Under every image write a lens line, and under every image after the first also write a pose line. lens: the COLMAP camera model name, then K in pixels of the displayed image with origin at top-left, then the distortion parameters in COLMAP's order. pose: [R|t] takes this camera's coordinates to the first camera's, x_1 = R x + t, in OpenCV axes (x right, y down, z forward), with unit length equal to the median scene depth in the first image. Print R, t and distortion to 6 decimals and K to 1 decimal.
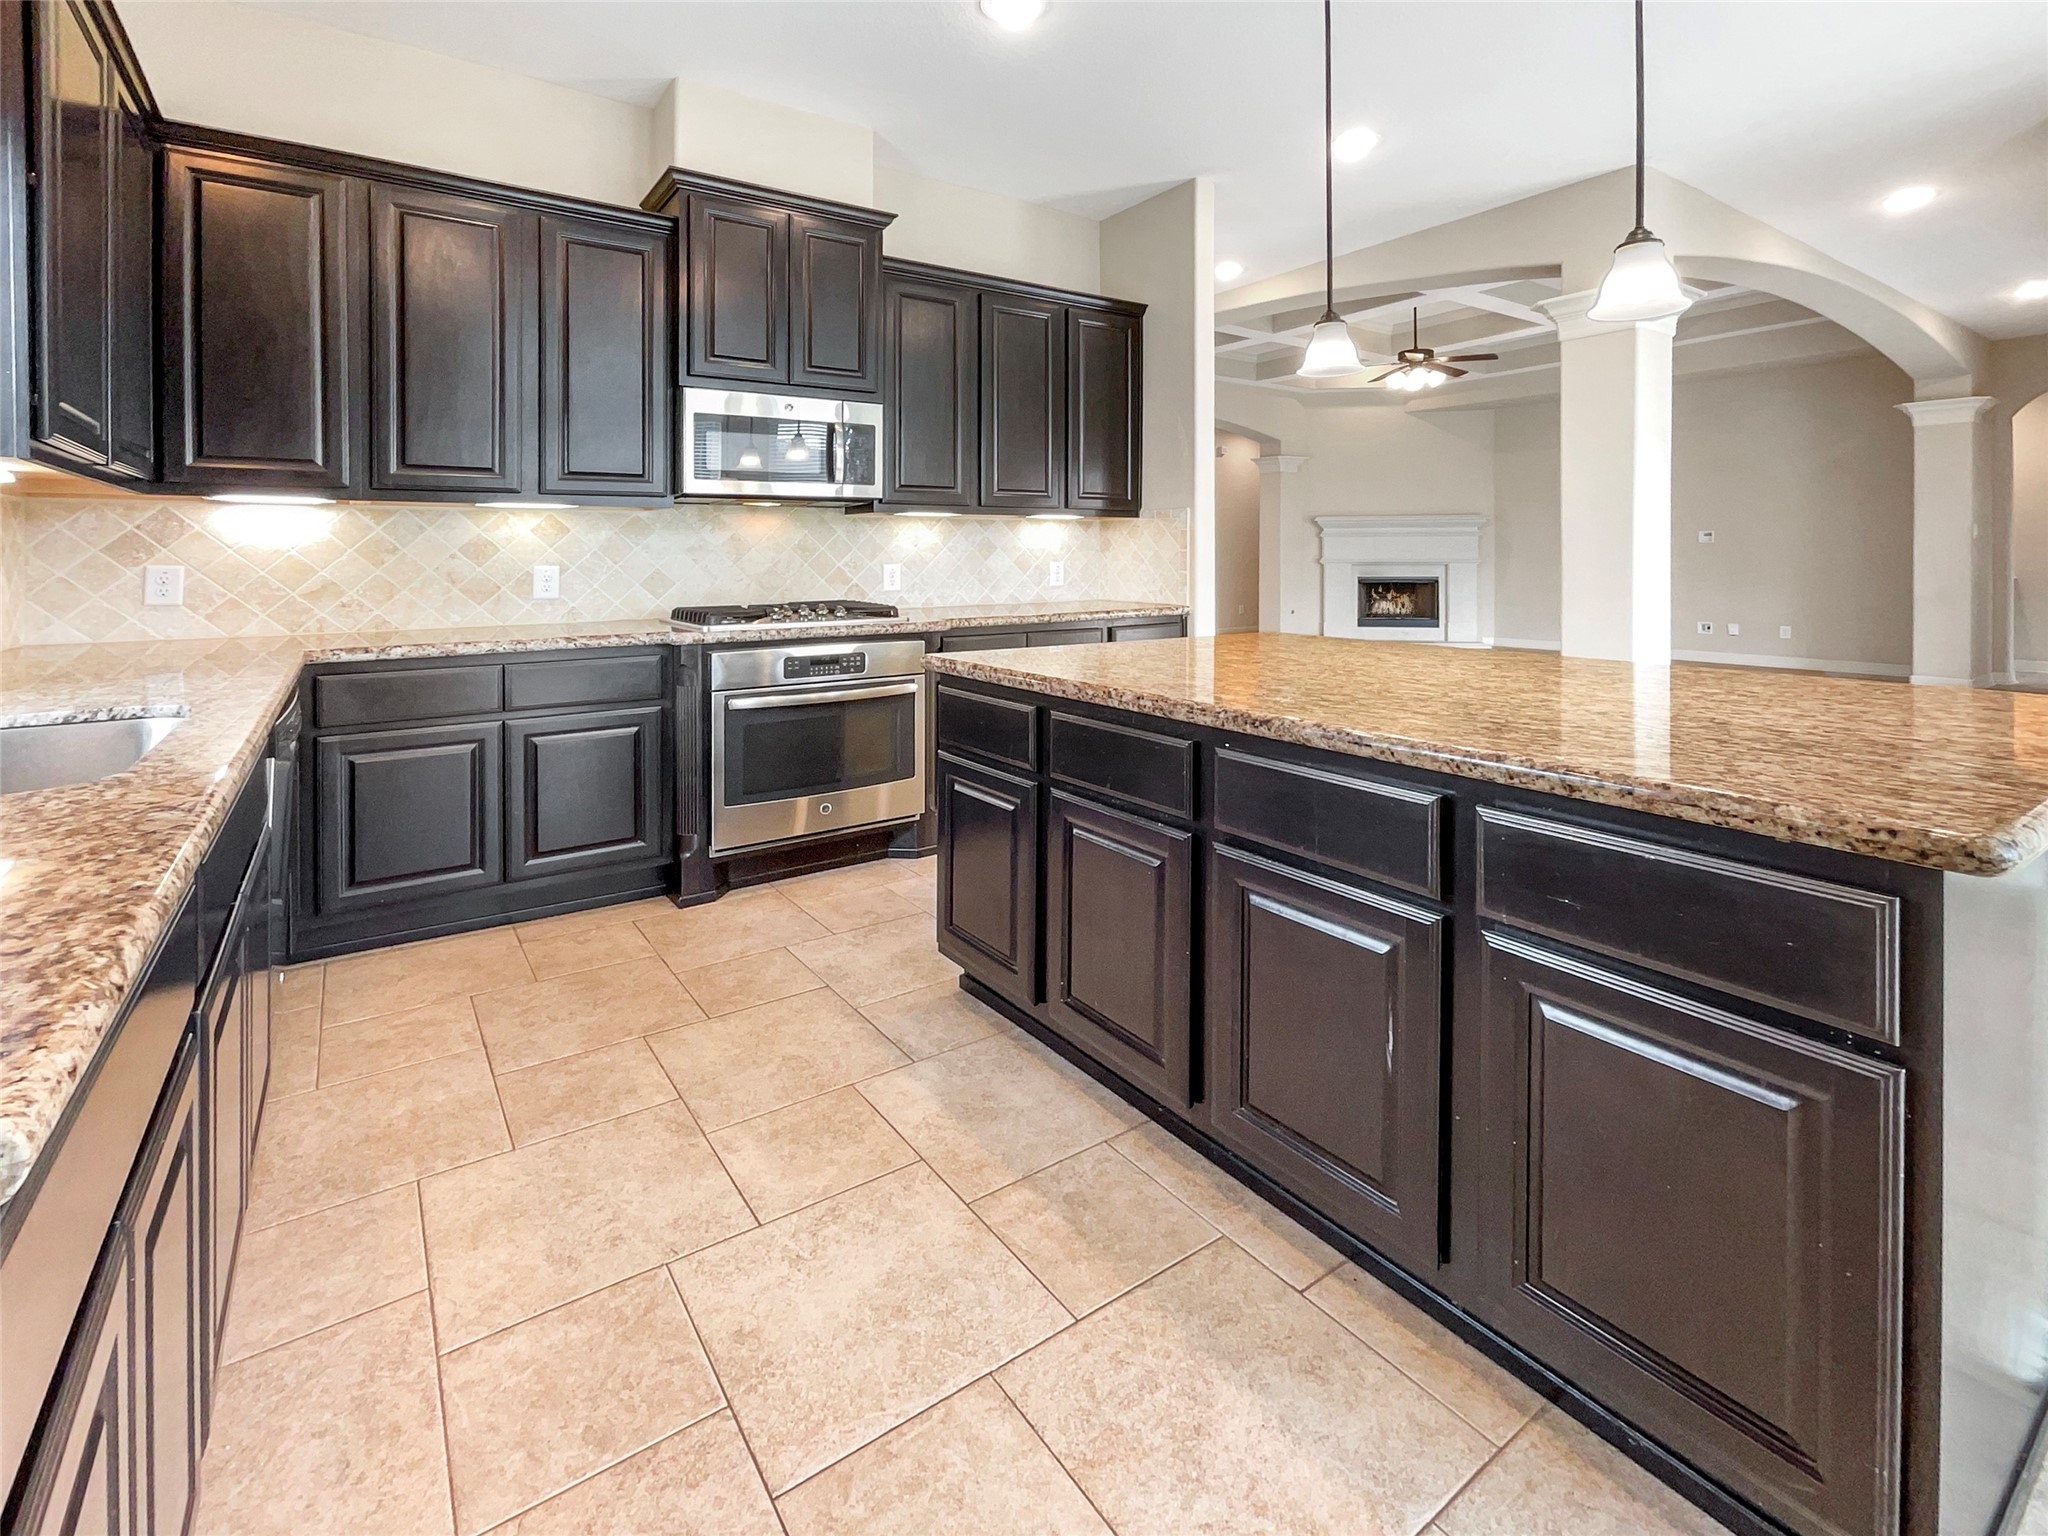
lens RADIAL K [[946.4, 0, 1015.1], [0, 946.4, 668.8], [0, 0, 1]] dist [-0.003602, 0.001870]
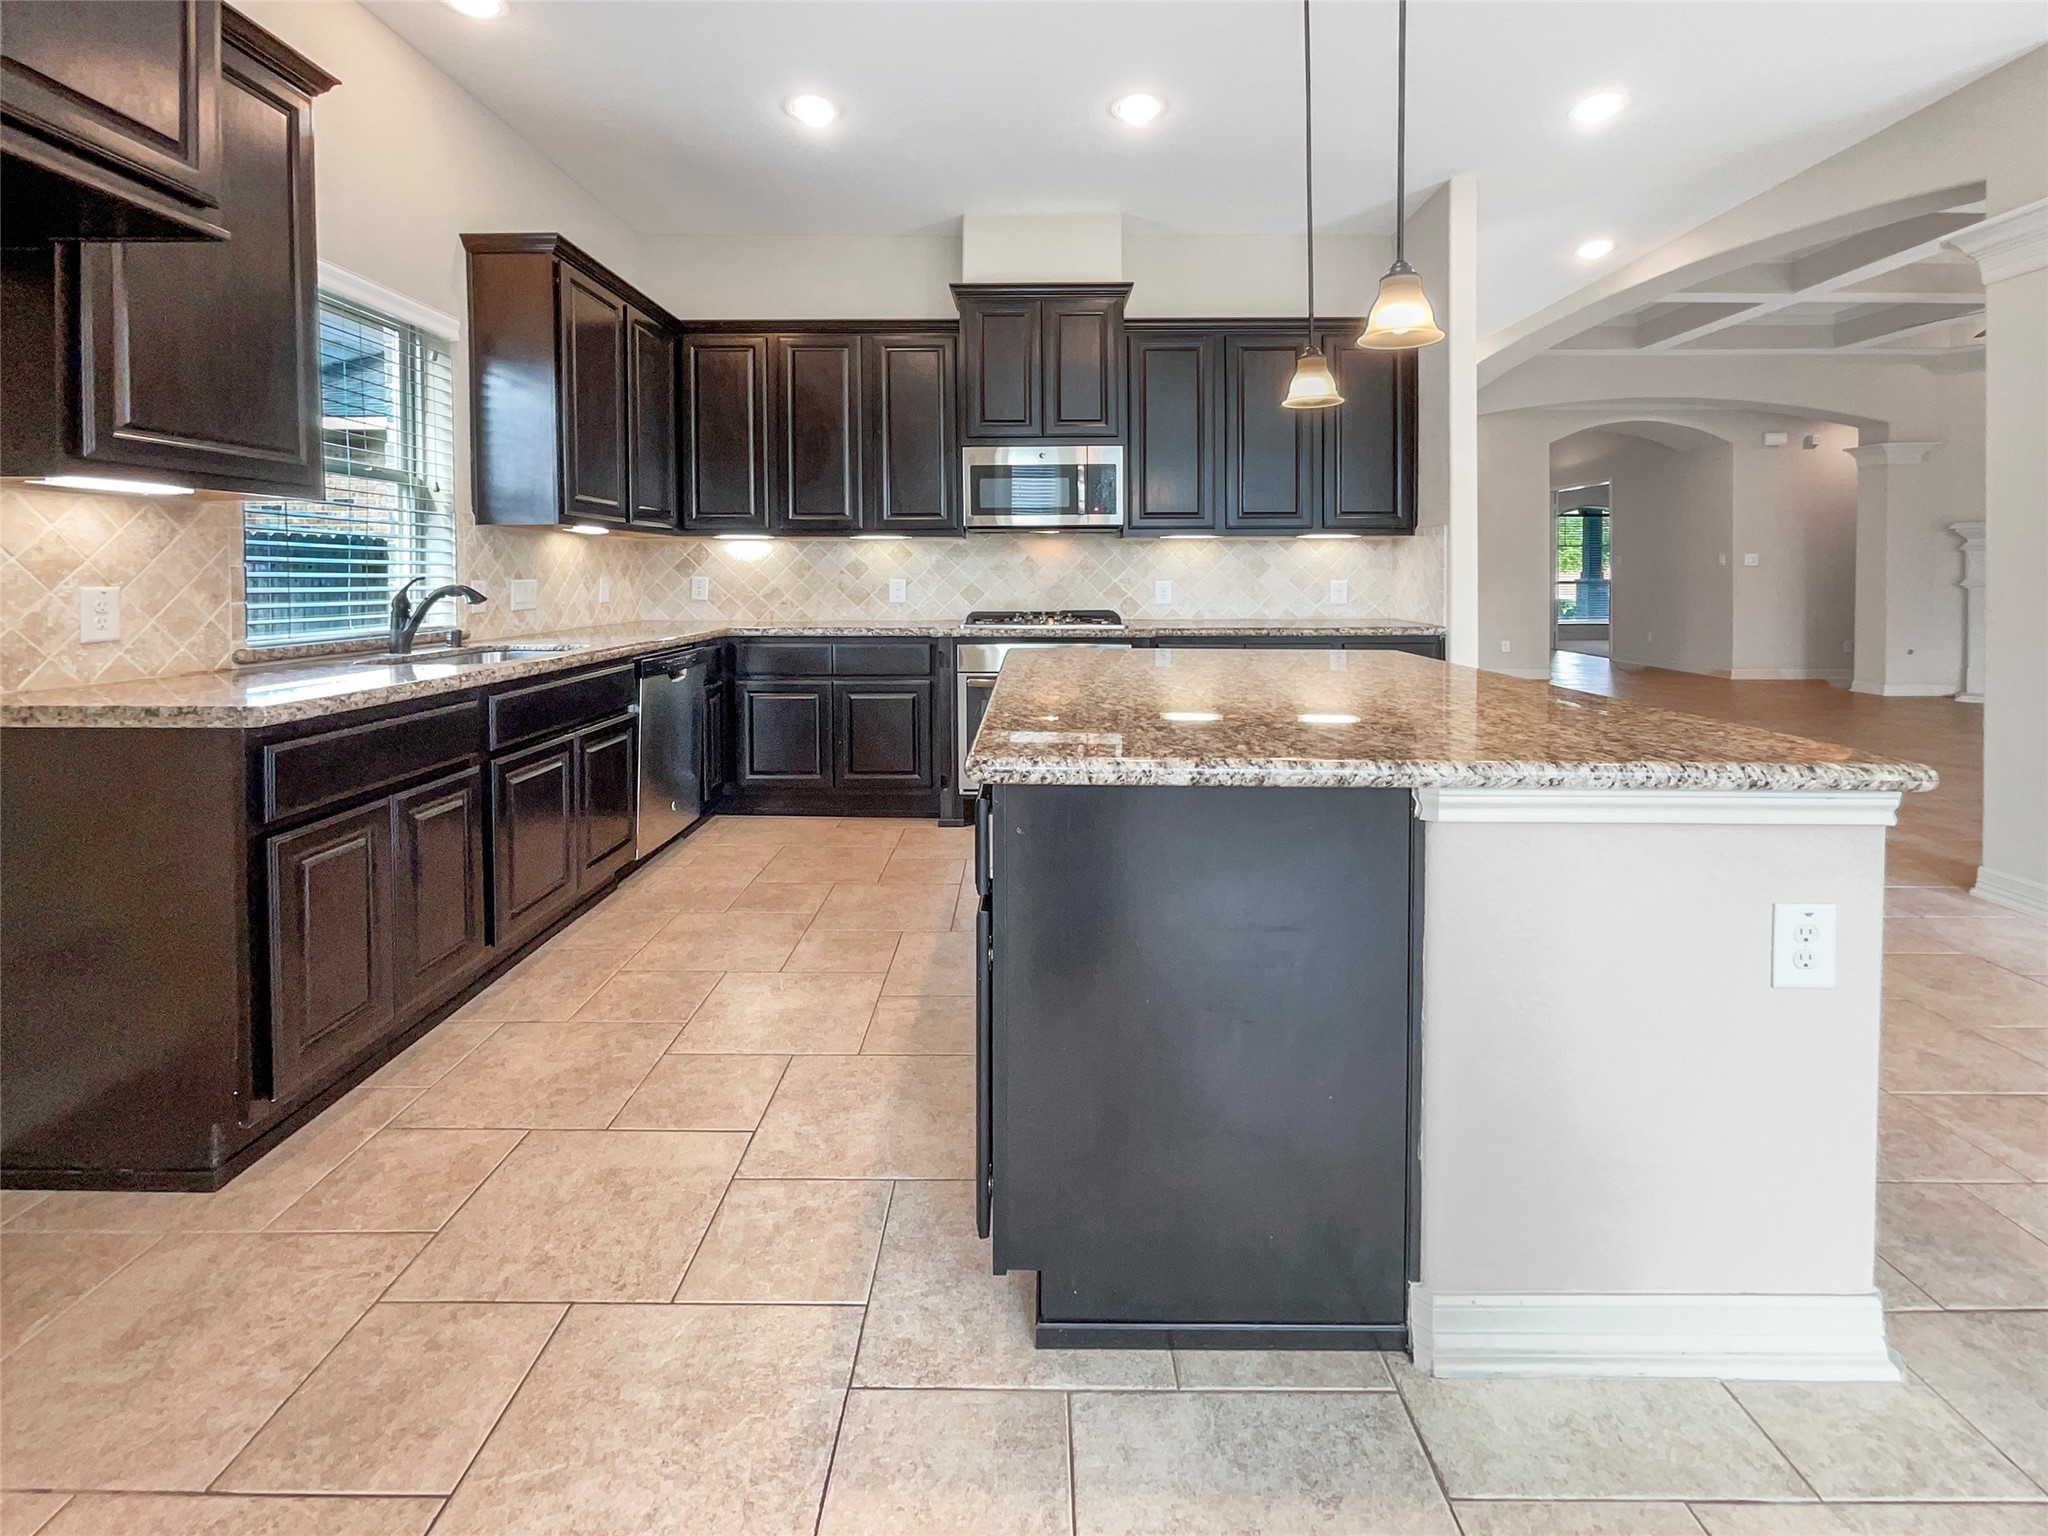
lens RADIAL K [[946.4, 0, 1035.3], [0, 946.4, 747.3], [0, 0, 1]] dist [-0.003602, 0.001870]
pose [[0.813631, 0.109404, -0.570995, 0.509990], [-0.072767, 0.993575, 0.086683, 0.004016], [0.576810, -0.028978, 0.816364, -0.054149]]
